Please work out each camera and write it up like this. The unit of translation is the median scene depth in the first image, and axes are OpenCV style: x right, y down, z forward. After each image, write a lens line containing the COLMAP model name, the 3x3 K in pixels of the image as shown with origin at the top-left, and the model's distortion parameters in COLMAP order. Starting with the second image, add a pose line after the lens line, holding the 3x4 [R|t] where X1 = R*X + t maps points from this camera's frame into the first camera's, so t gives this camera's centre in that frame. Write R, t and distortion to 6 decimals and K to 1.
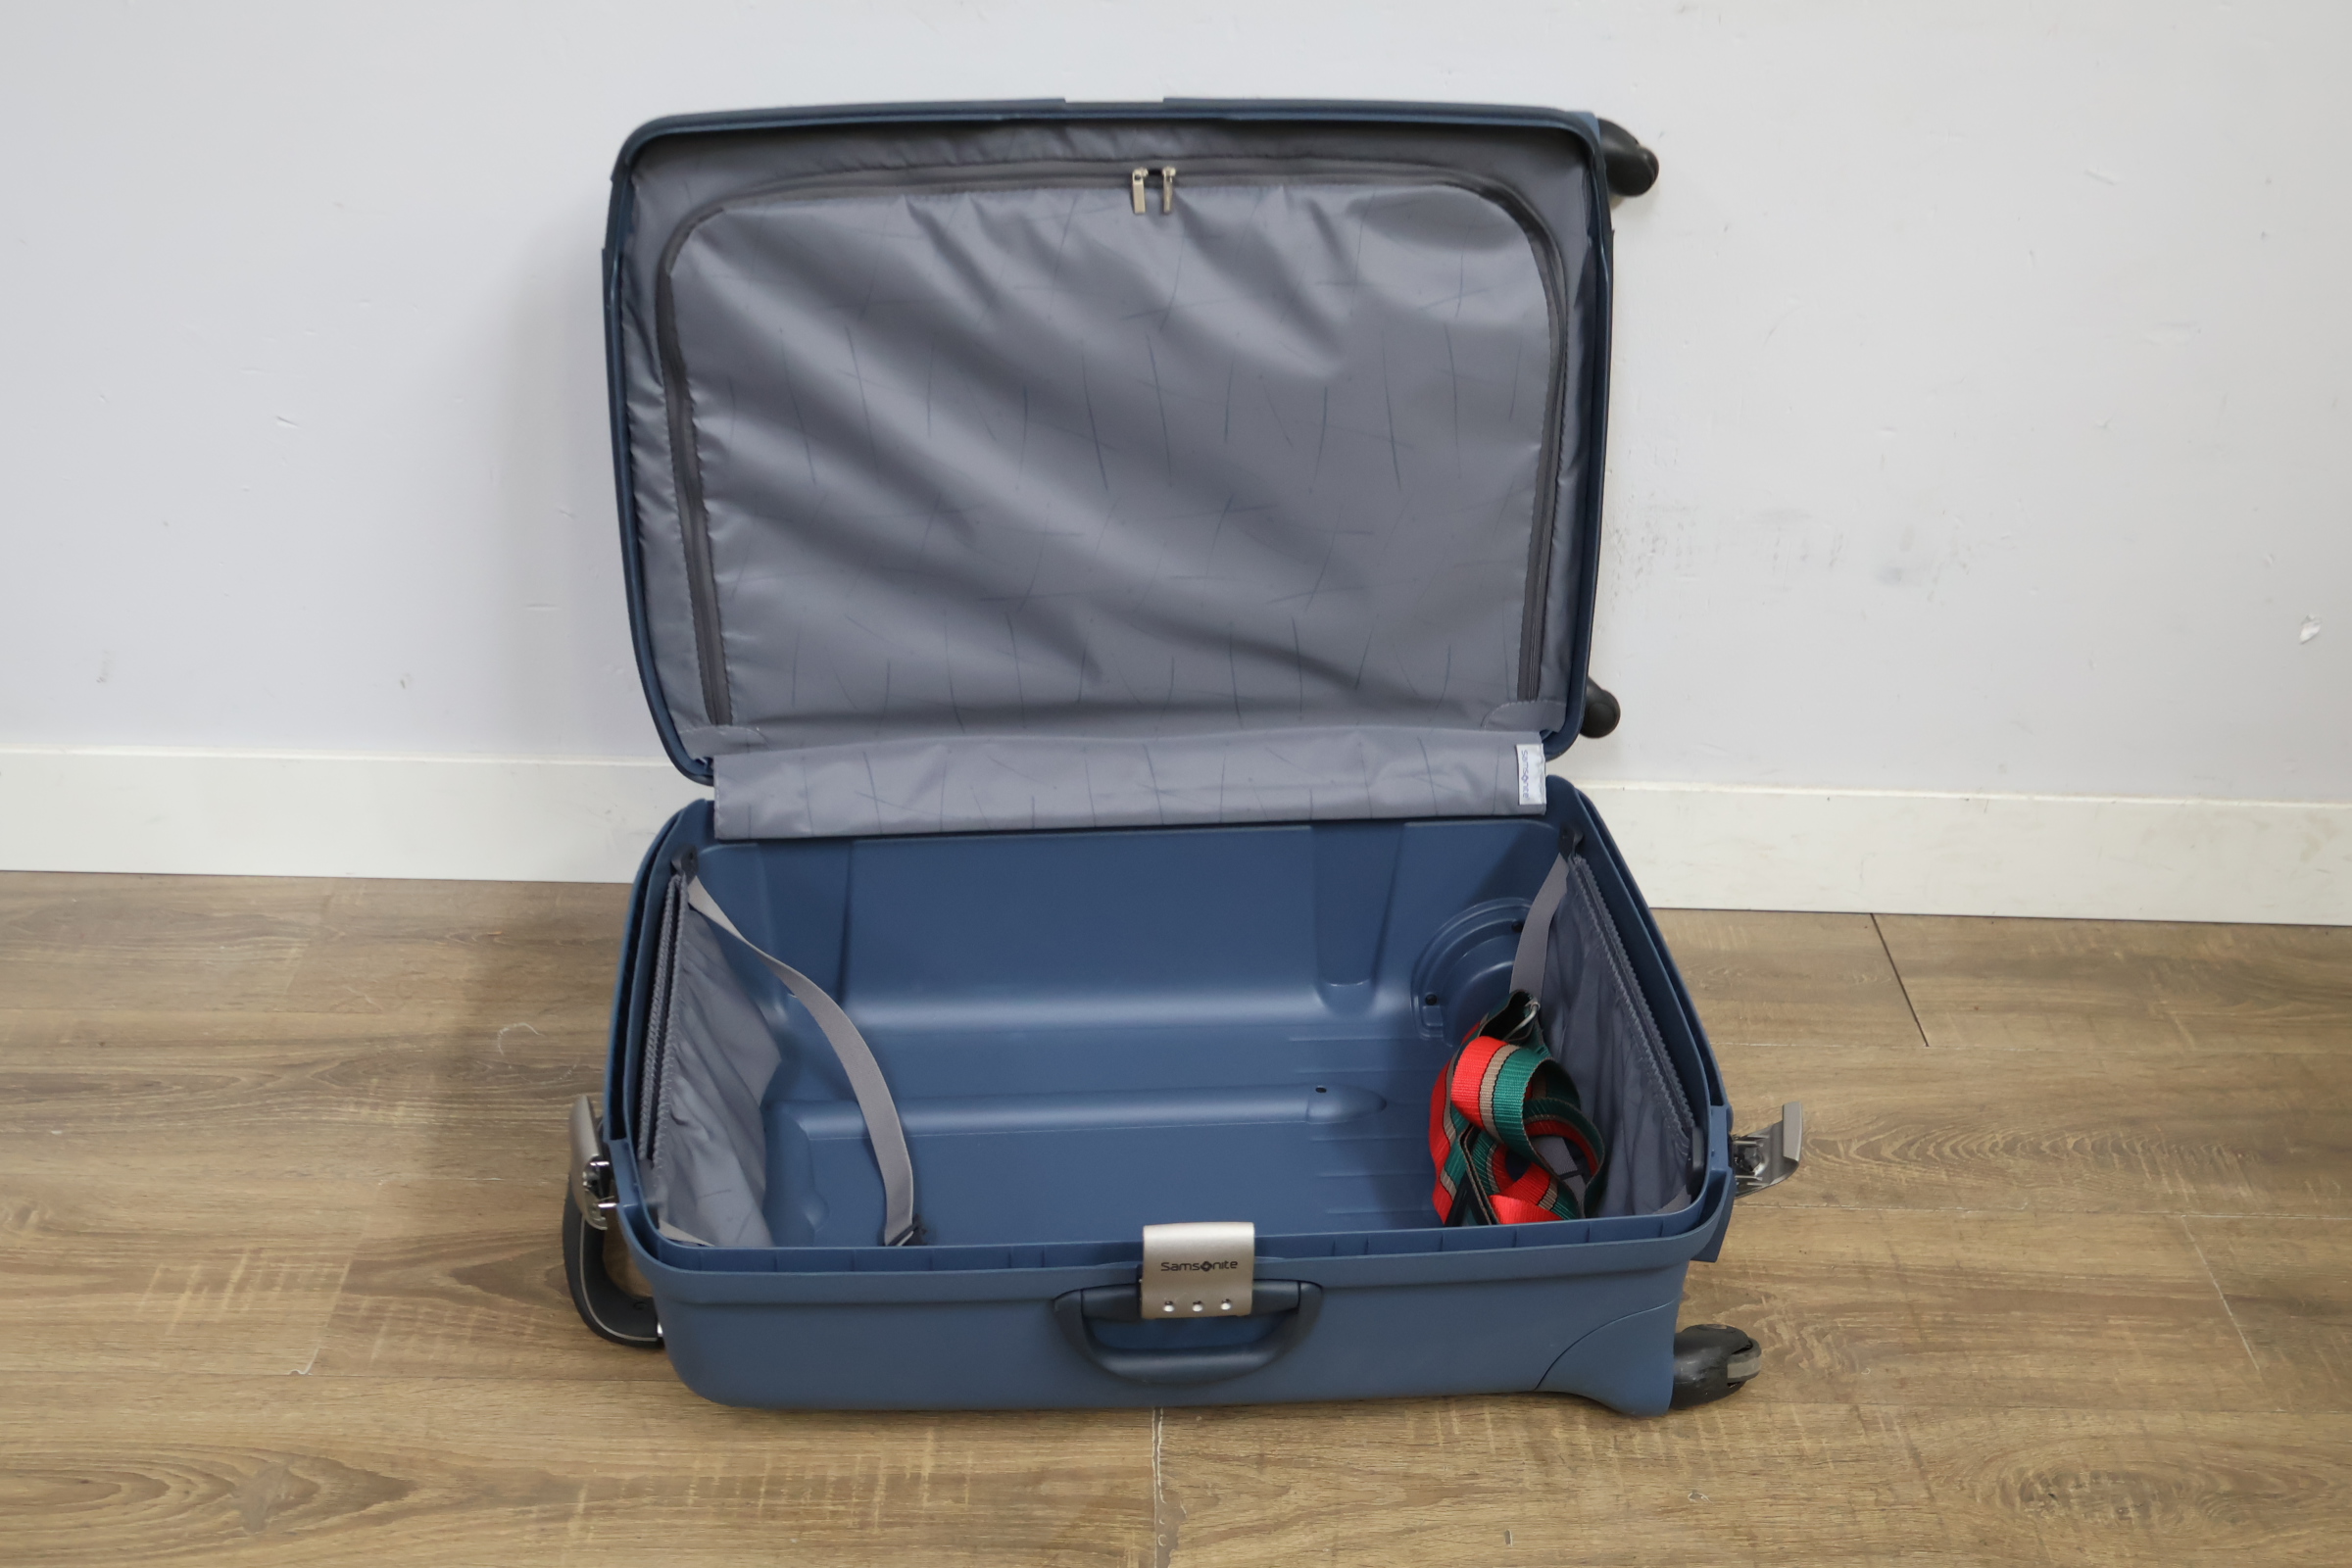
lens RADIAL K [[2563.1, 0, 1174.0], [0, 2563.1, 773.1], [0, 0, 1]] dist [-0.009943, 0.000000]
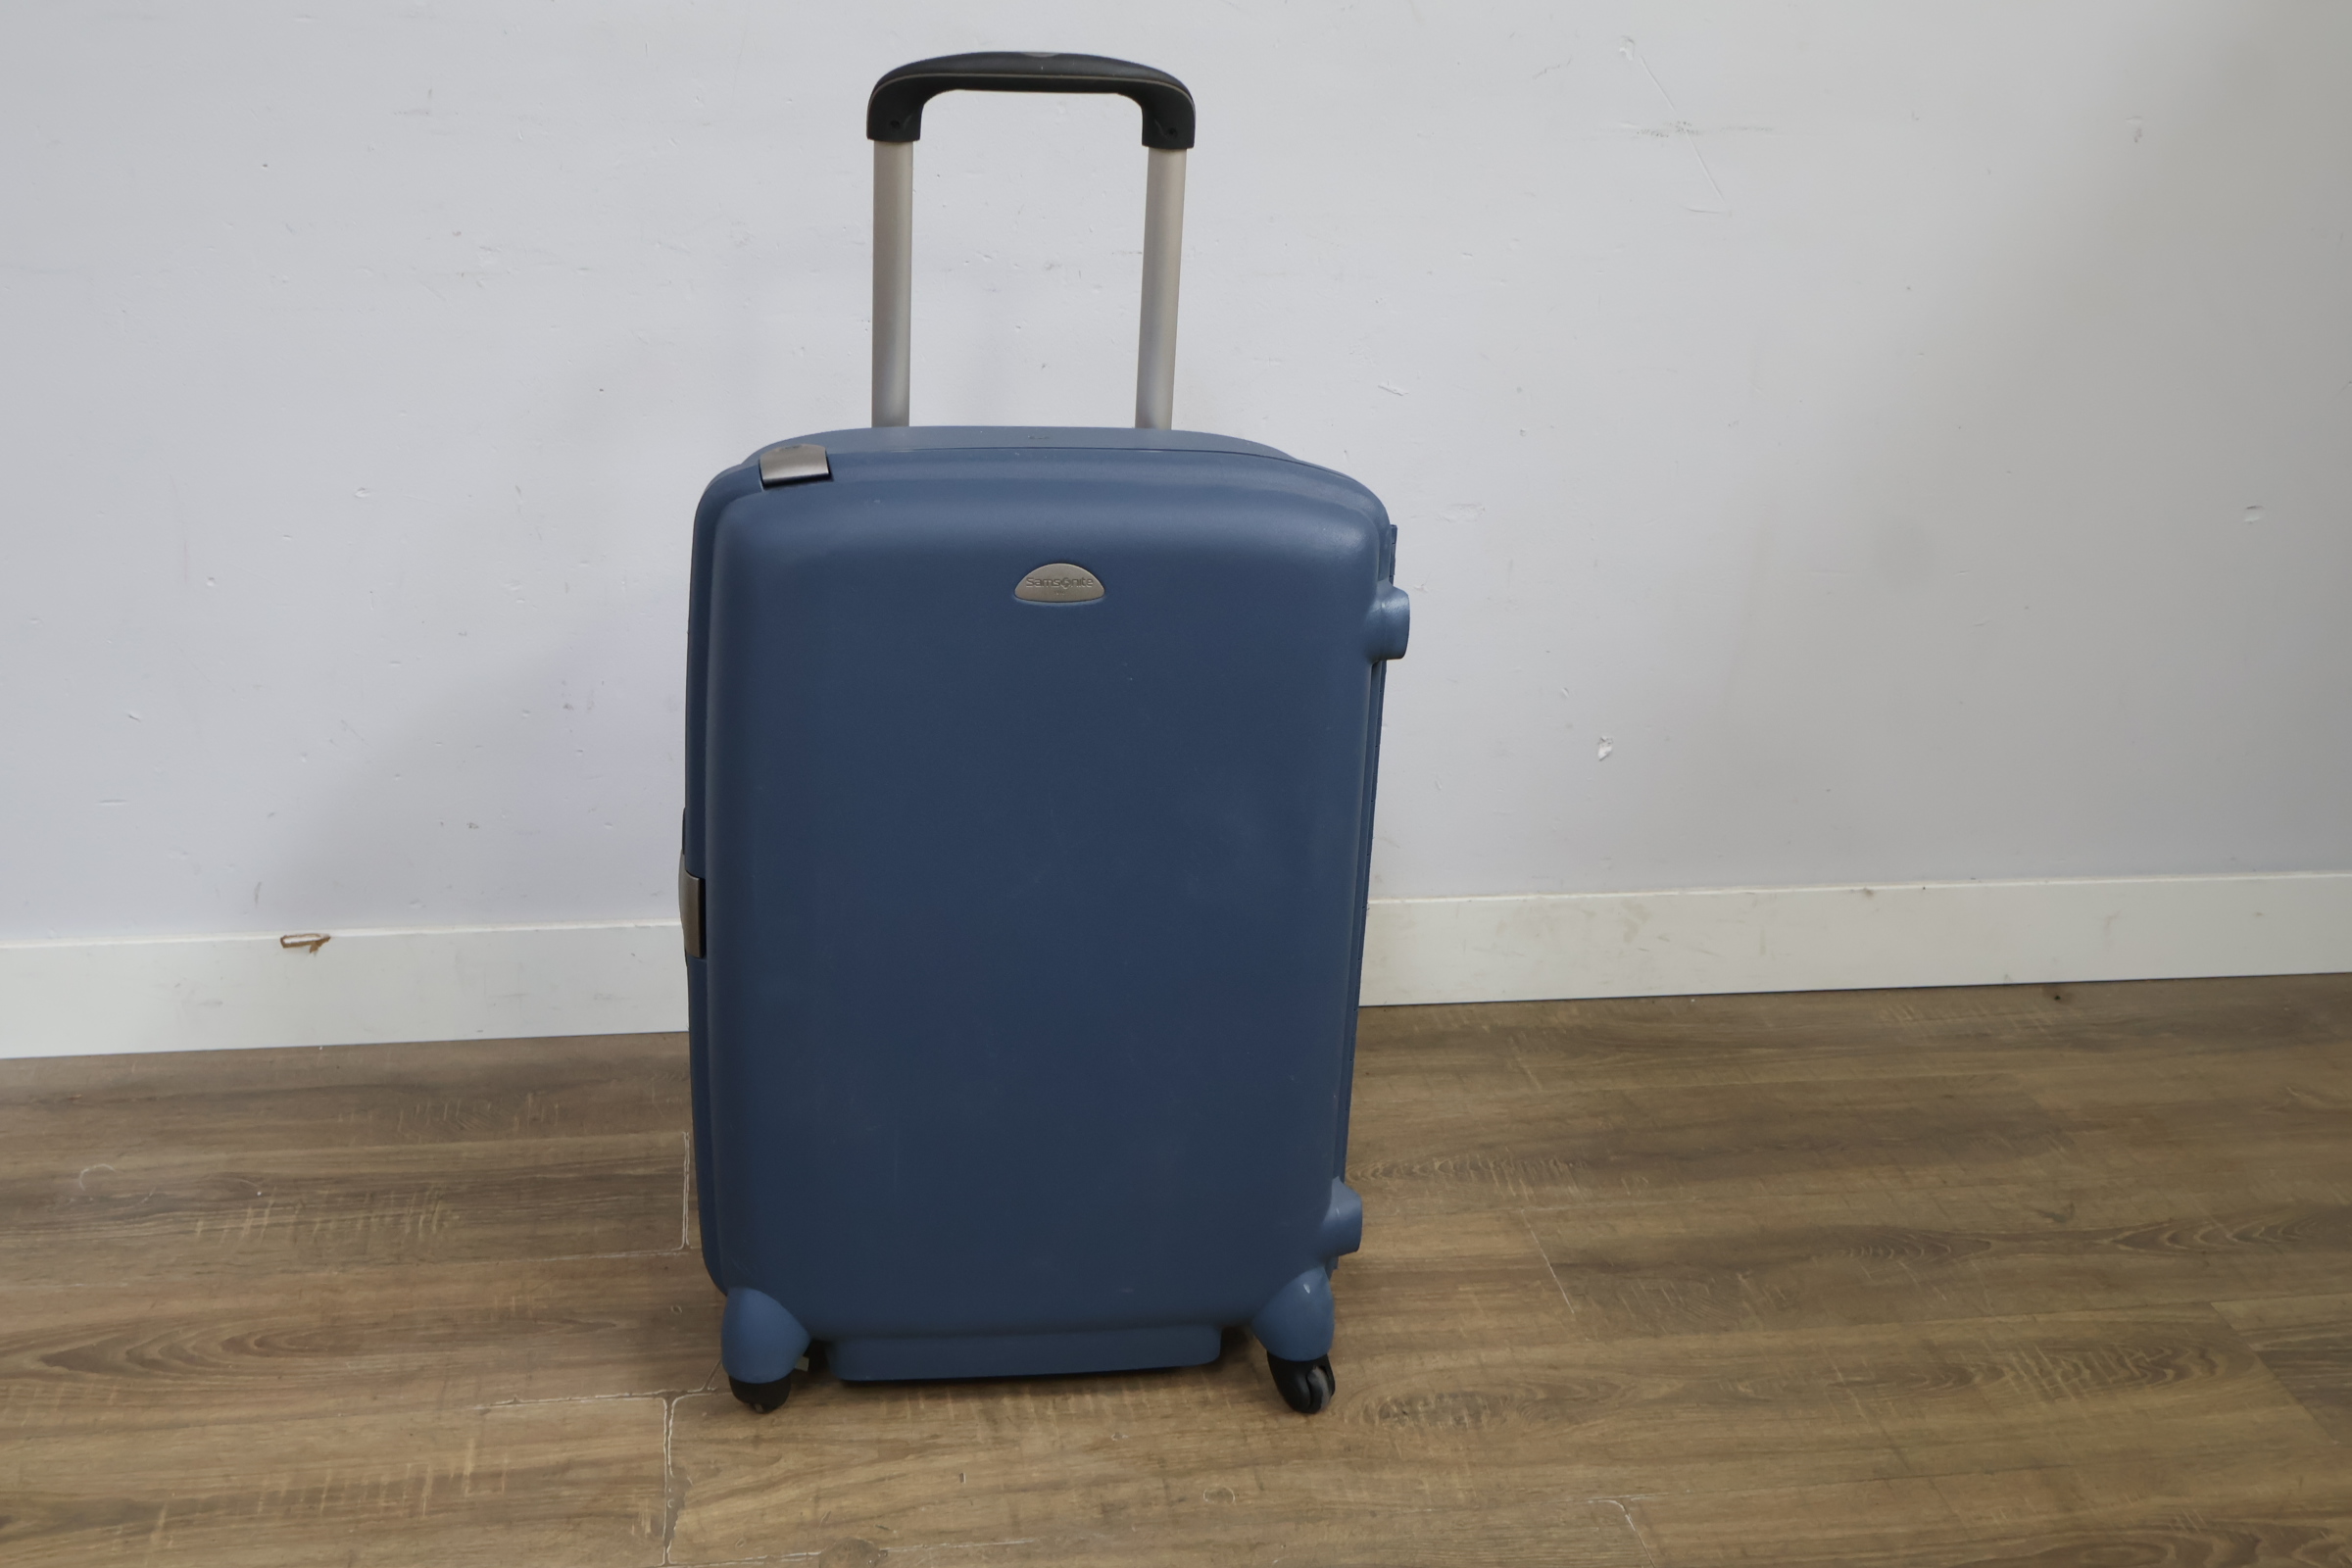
lens RADIAL K [[2563.1, 0, 1171.9], [0, 2563.1, 785.5], [0, 0, 1]] dist [-0.009943, 0.000000]
pose [[0.987317, -0.049610, 0.150810, 0.055445], [0.068442, 0.990122, -0.122368, 0.115563], [-0.143250, 0.131137, 0.980960, -0.219197]]
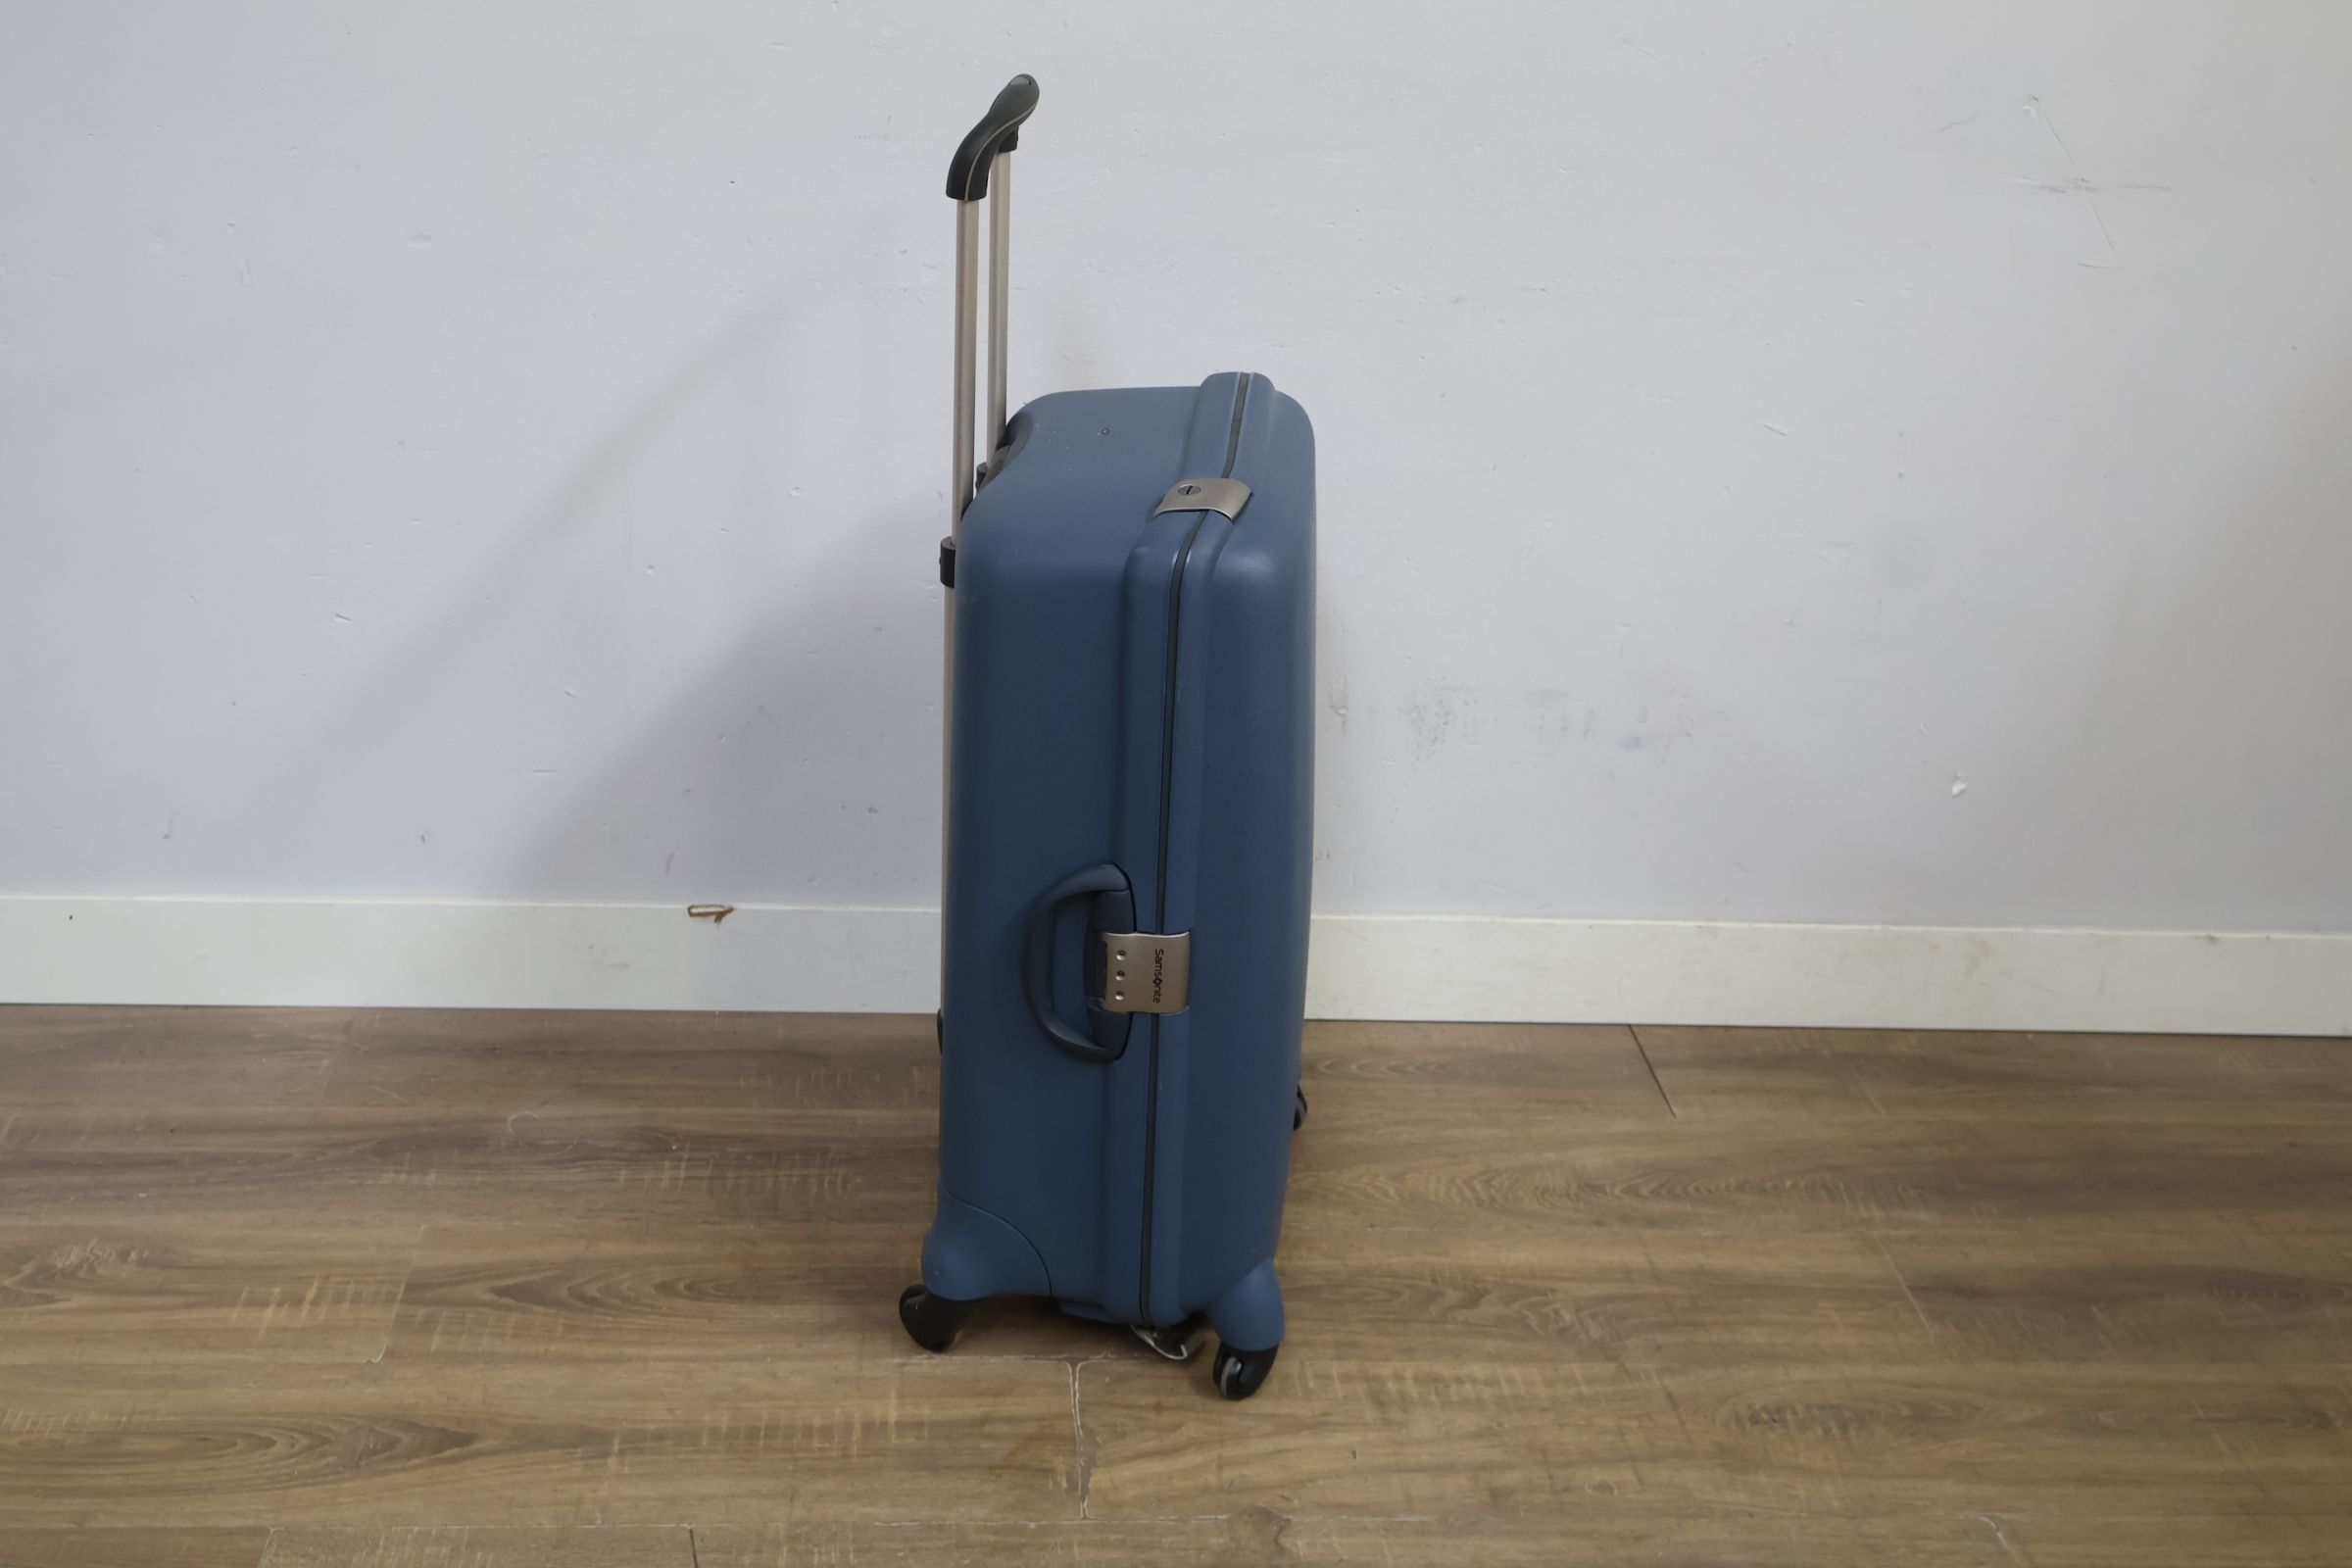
lens RADIAL K [[2563.1, 0, 1174.4], [0, 2563.1, 779.1], [0, 0, 1]] dist [-0.009943, 0.000000]
pose [[0.996775, -0.003764, 0.080162, -0.053341], [0.014013, 0.991717, -0.127677, 0.113135], [-0.079018, 0.128389, 0.988571, -0.262721]]
